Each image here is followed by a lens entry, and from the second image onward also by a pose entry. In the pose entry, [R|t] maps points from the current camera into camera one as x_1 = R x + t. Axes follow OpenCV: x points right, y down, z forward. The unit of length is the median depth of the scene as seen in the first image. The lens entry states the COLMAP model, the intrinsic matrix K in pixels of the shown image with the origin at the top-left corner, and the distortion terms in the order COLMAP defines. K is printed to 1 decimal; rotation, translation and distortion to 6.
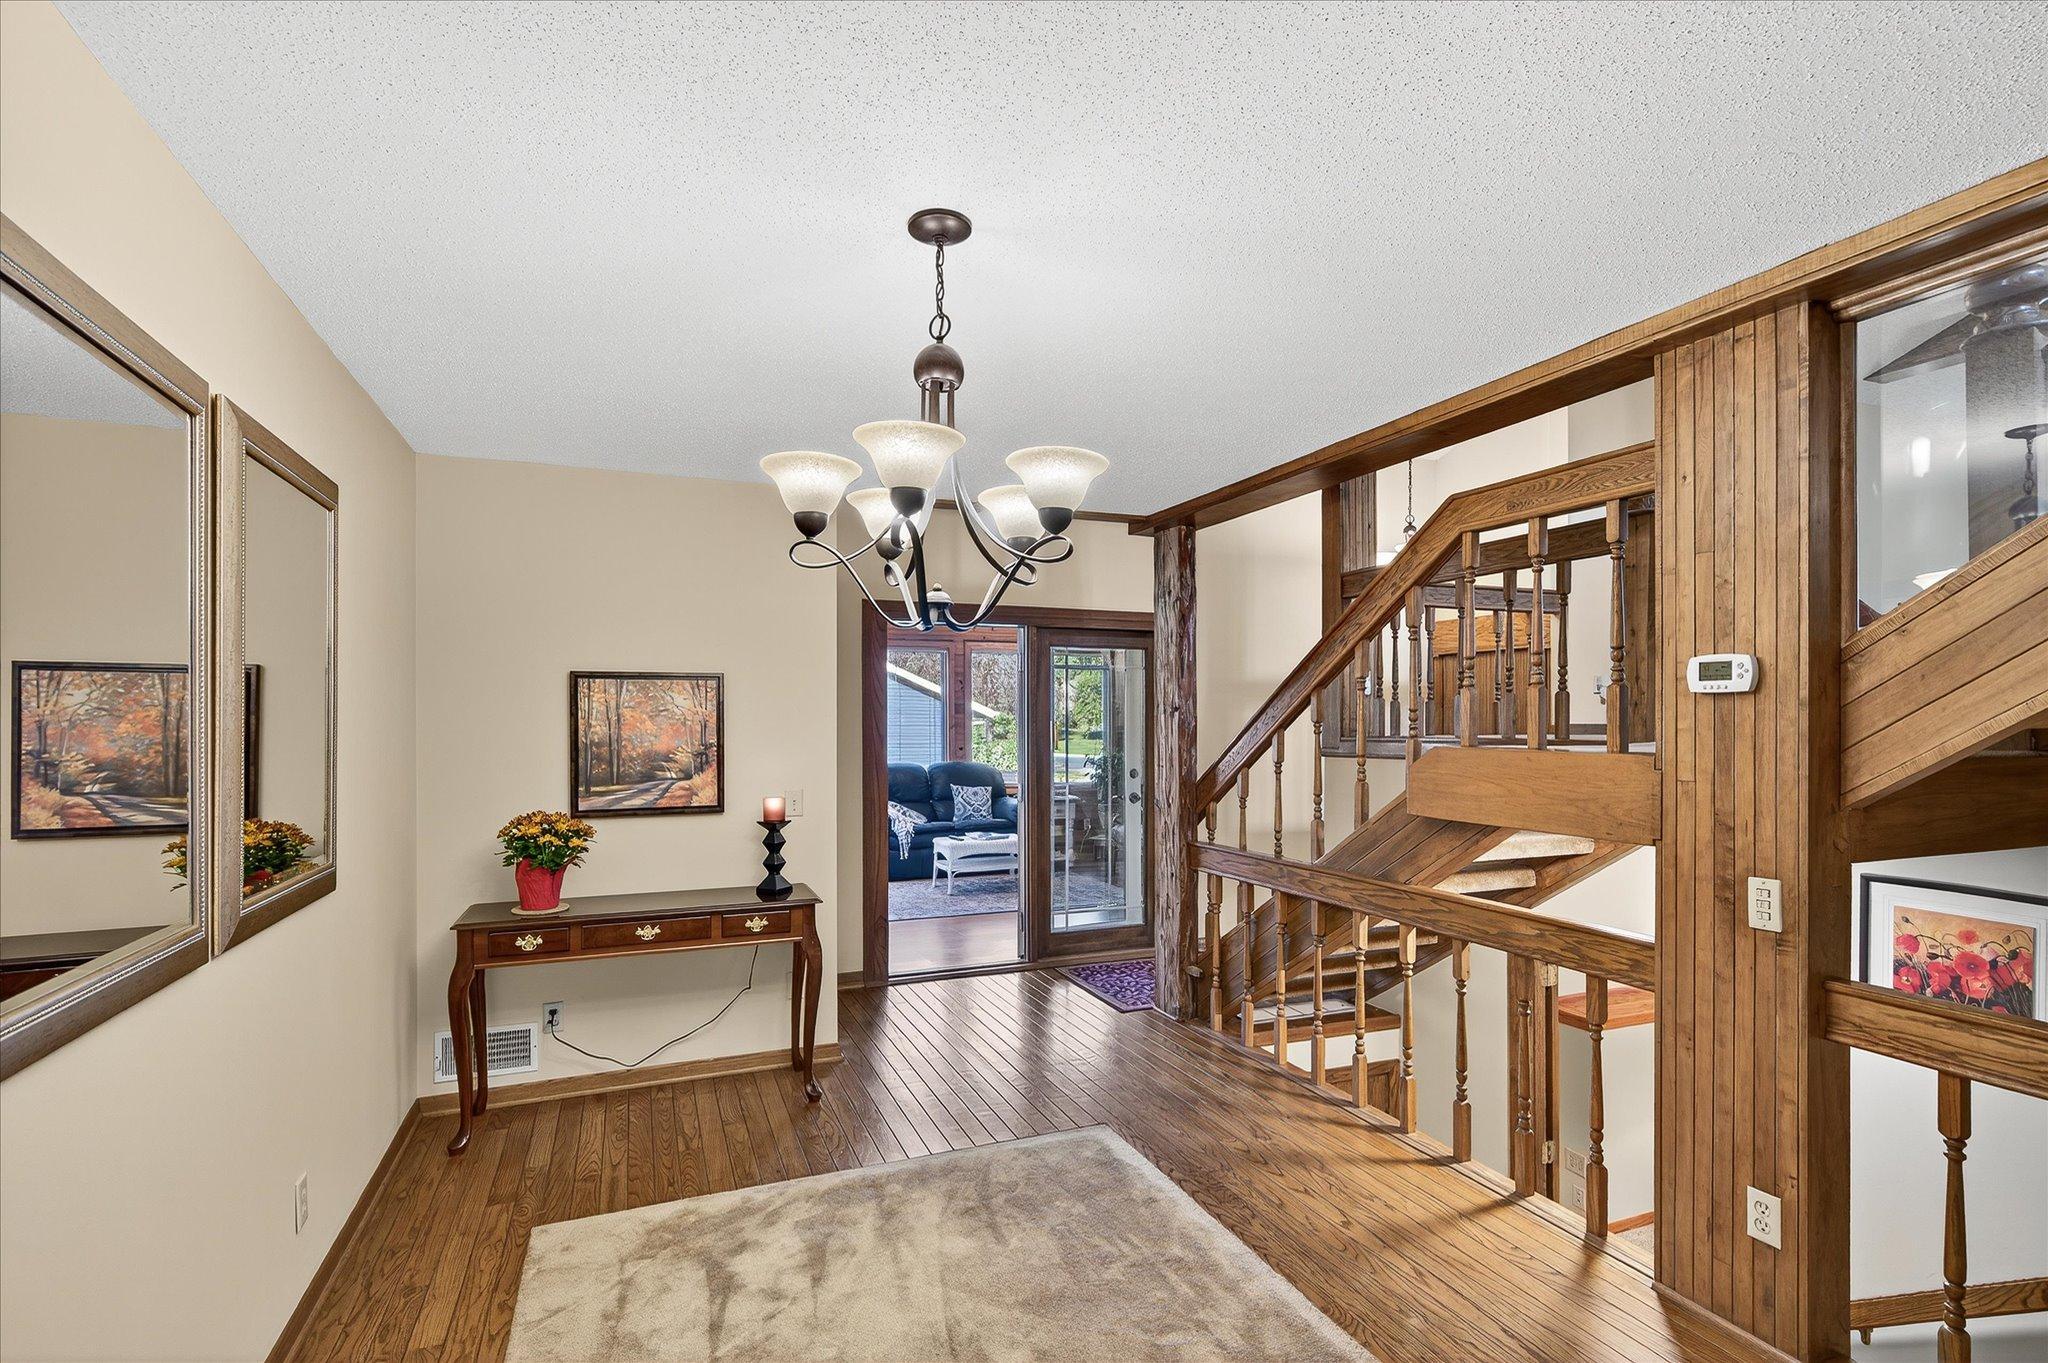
lens RADIAL K [[940.3, 0, 1022.3], [0, 940.3, 694.6], [0, 0, 1]] dist [-0.000497, -0.000109]
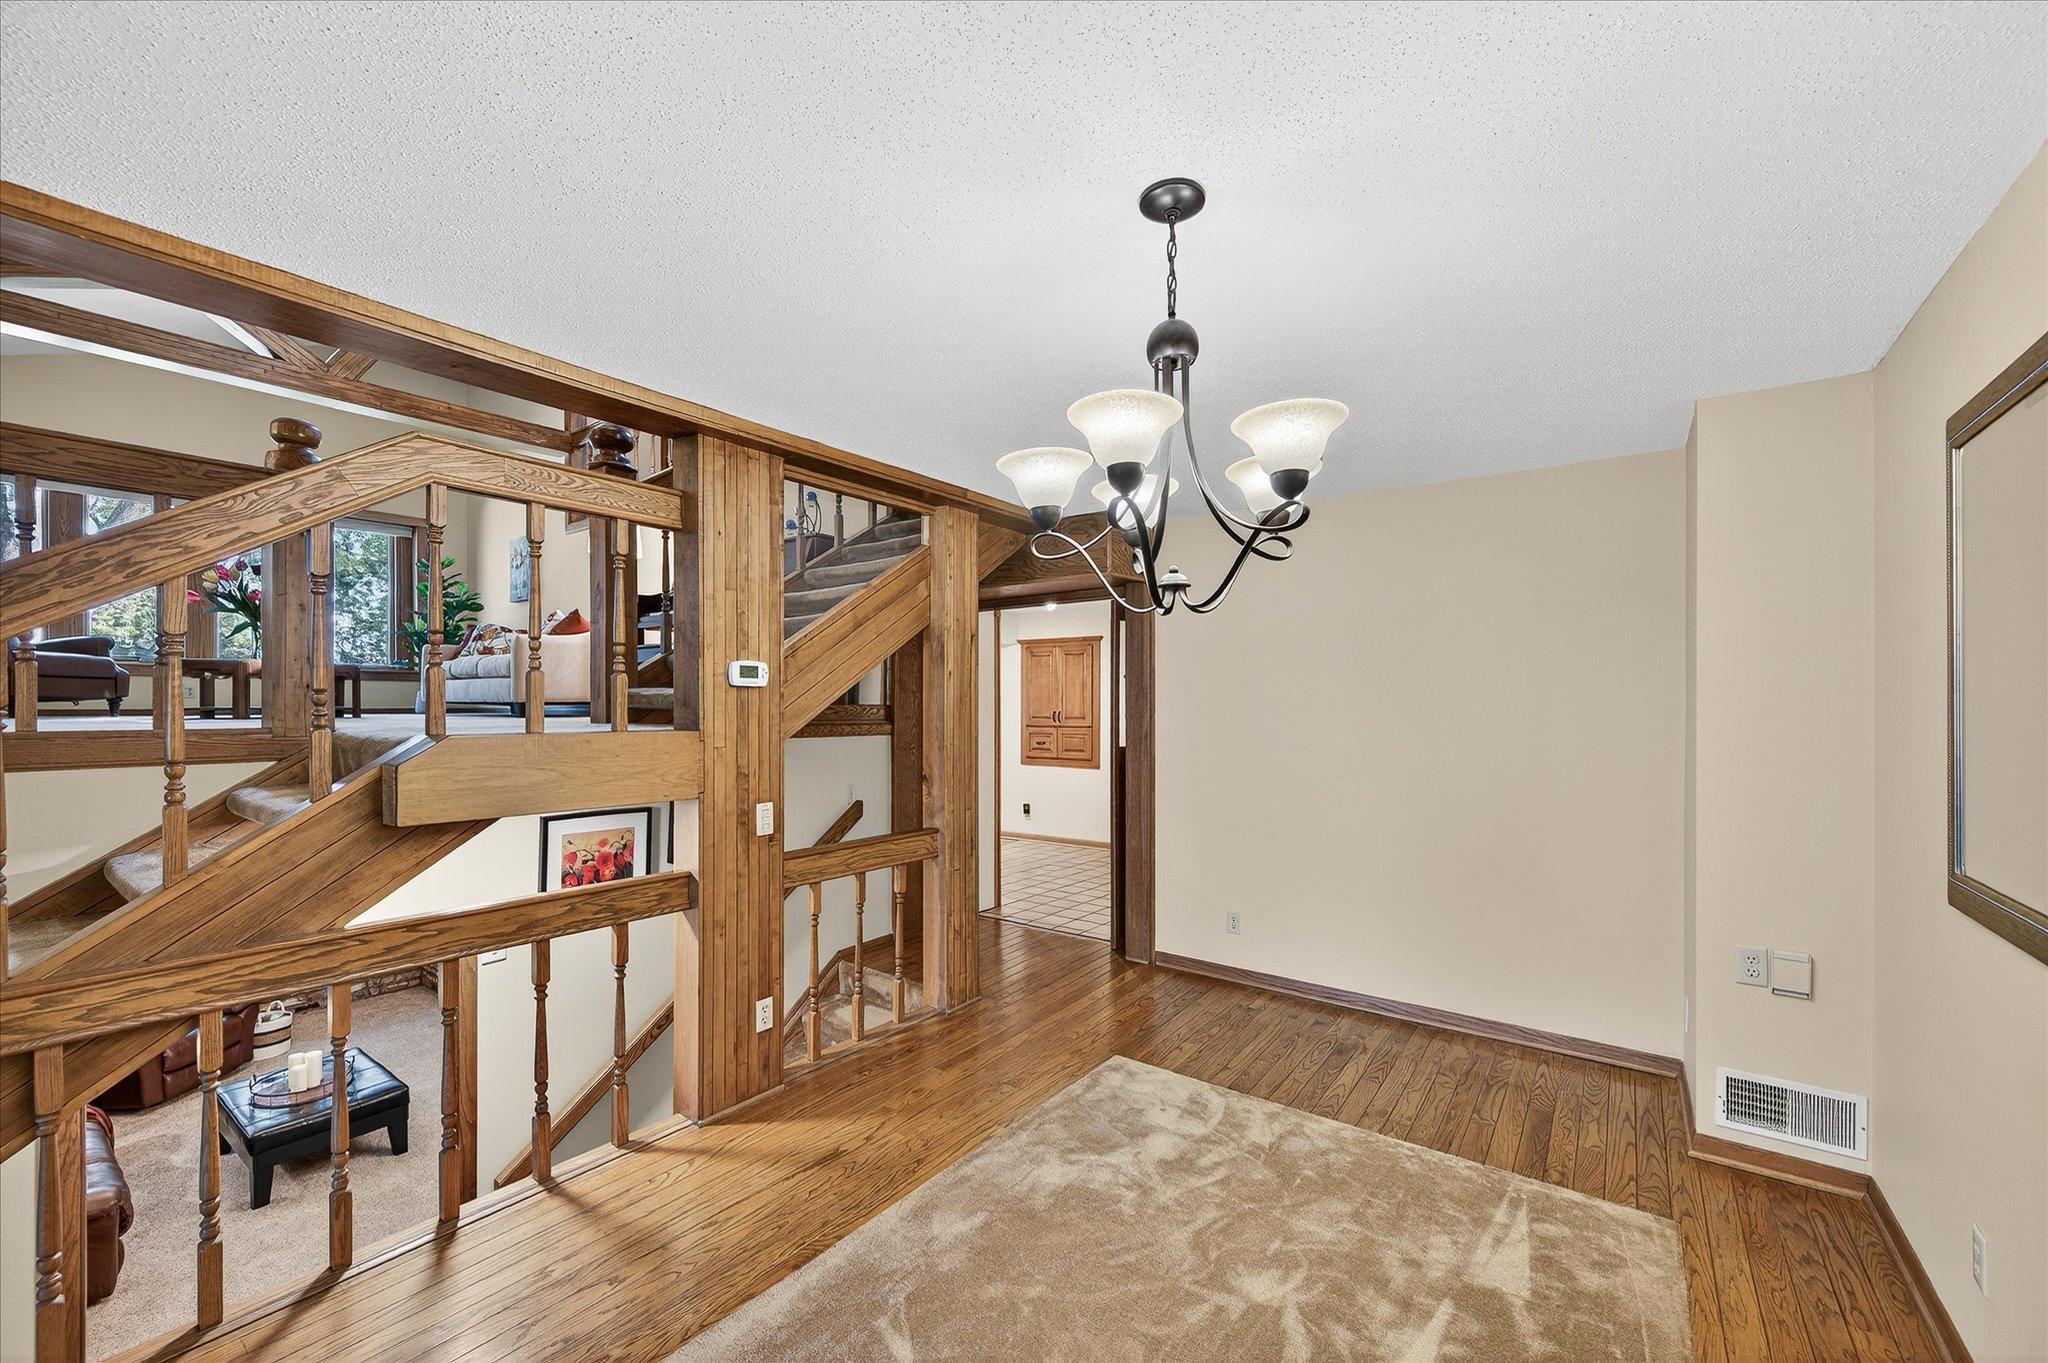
lens RADIAL K [[813.2, 0, 1030.2], [0, 813.2, 690.6], [0, 0, 1]] dist [-0.000010, -0.000173]
pose [[-0.531209, 0.013987, 0.847125, -0.596464], [-0.027338, 0.999060, -0.033638, 0.036094], [-0.846800, -0.041028, -0.530327, 1.292000]]
